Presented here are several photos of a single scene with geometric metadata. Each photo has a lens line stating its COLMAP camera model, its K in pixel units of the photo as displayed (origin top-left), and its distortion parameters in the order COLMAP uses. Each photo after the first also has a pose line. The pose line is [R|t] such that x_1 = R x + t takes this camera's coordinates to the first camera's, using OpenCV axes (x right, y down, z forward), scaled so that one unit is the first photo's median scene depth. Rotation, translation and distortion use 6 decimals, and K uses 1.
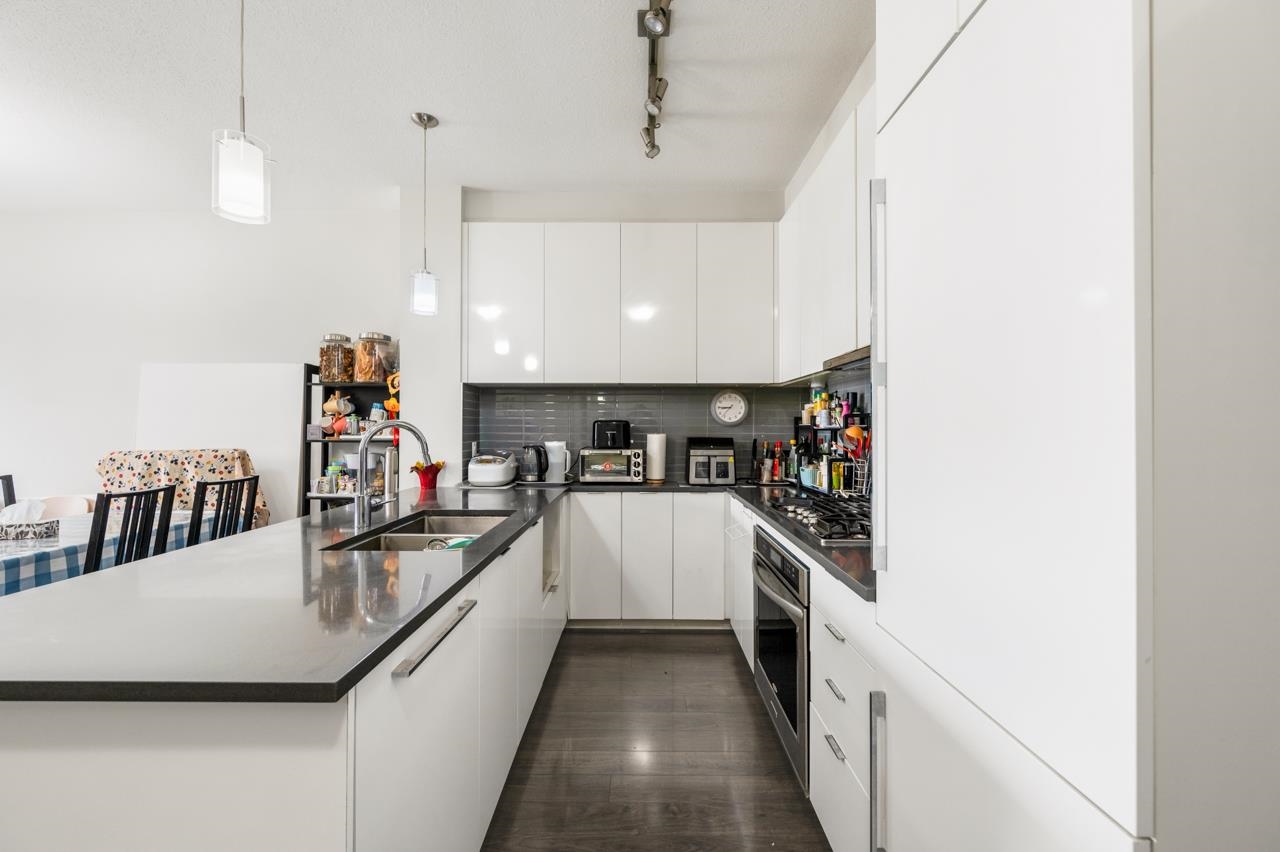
lens RADIAL K [[520.5, 0, 640.0], [0, 520.5, 426.0], [0, 0, 1]] dist [-0.000865, -0.000137]
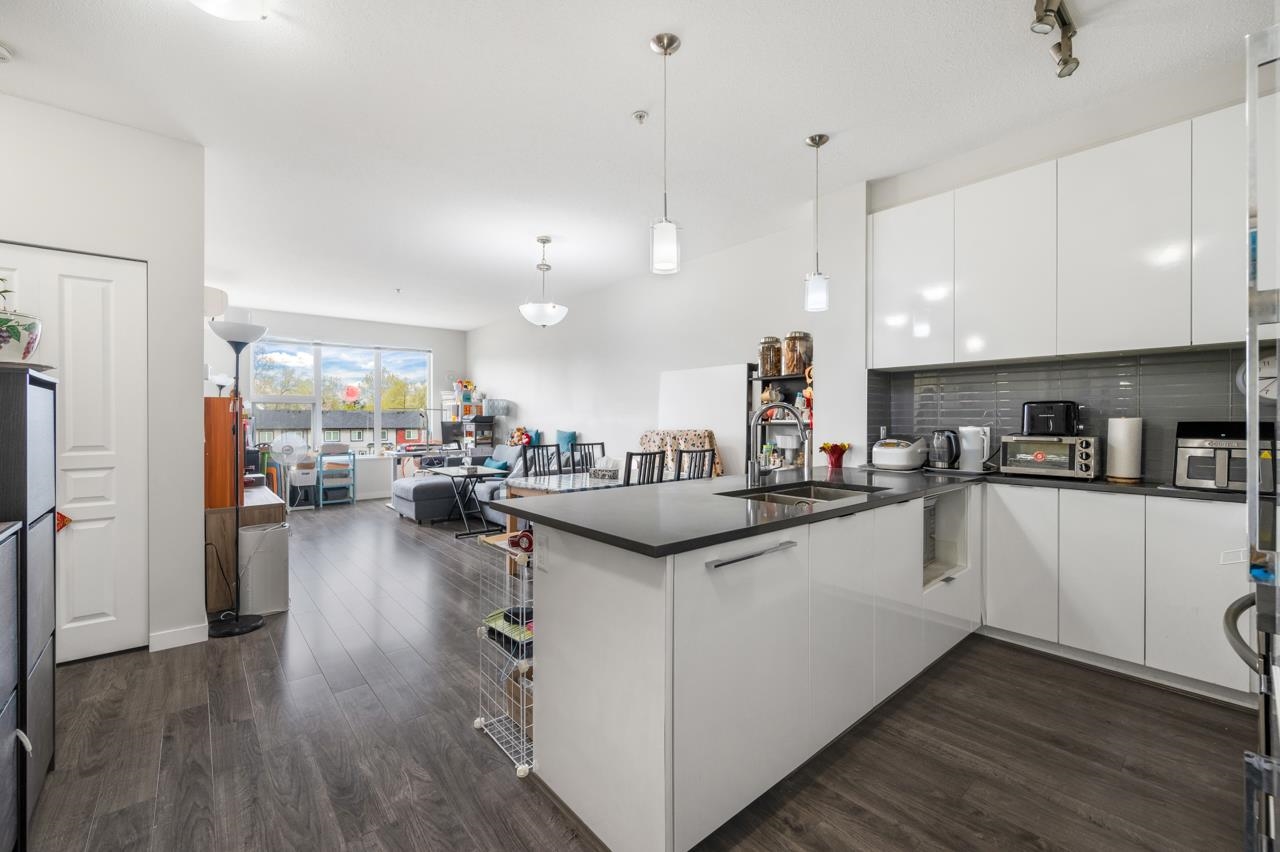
lens RADIAL K [[529.9, 0, 645.3], [0, 529.9, 423.3], [0, 0, 1]] dist [-0.001624, -0.000167]
pose [[0.659096, 0.002722, -0.752054, 0.161243], [0.001813, 0.999985, 0.005209, 0.018915], [0.752057, -0.004797, 0.659081, -0.037426]]
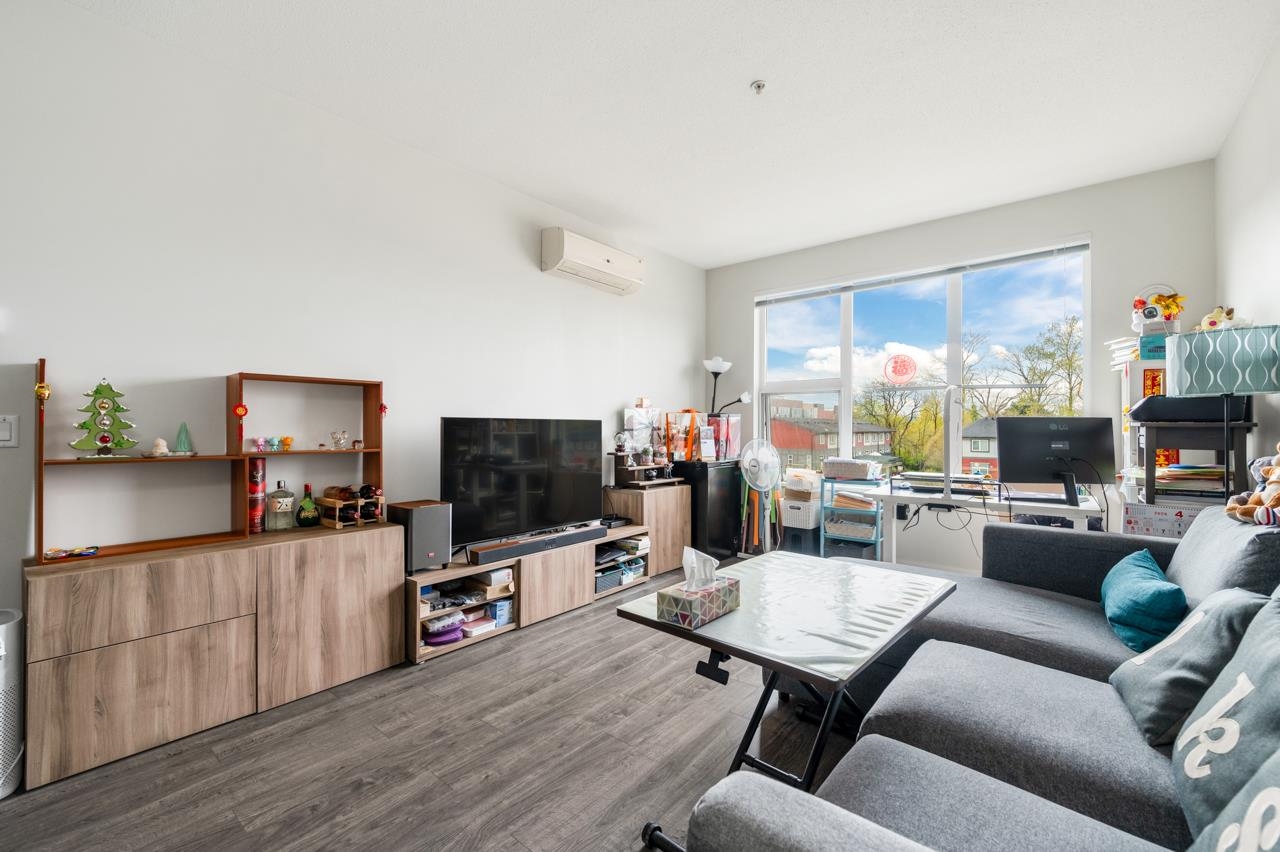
lens RADIAL K [[529.9, 0, 645.3], [0, 529.9, 423.3], [0, 0, 1]] dist [-0.001624, -0.000167]
pose [[-0.636480, -0.010655, -0.771220, -1.089437], [-0.005490, 0.999942, -0.009284, 0.039303], [0.771274, -0.001675, -0.636501, 0.851149]]
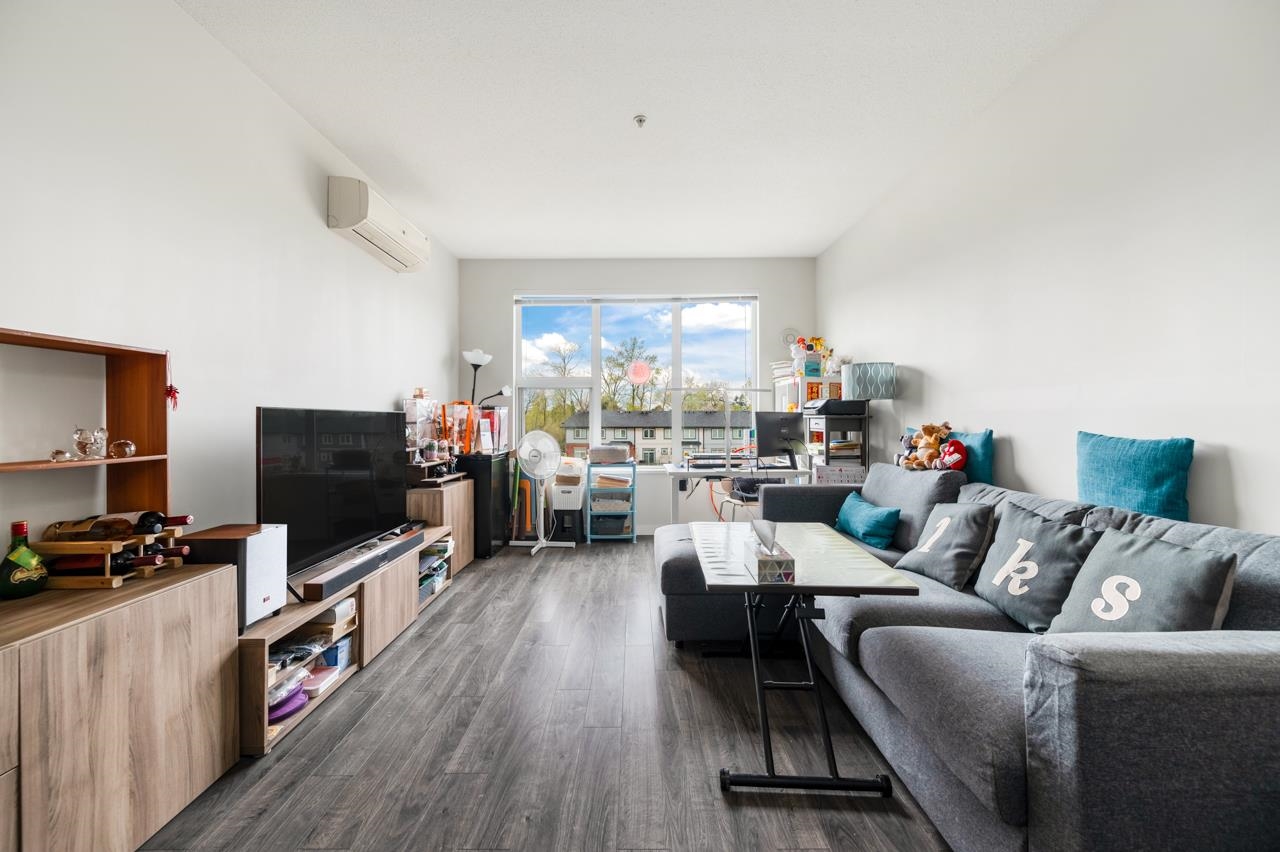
lens RADIAL K [[501.8, 0, 632.8], [0, 501.8, 418.3], [0, 0, 1]] dist [-0.000614, 0.000029]
pose [[-0.004702, -0.005960, -0.999971, -0.967514], [0.000722, 0.999982, -0.005964, 0.040574], [0.999989, -0.000750, -0.004698, 0.508504]]
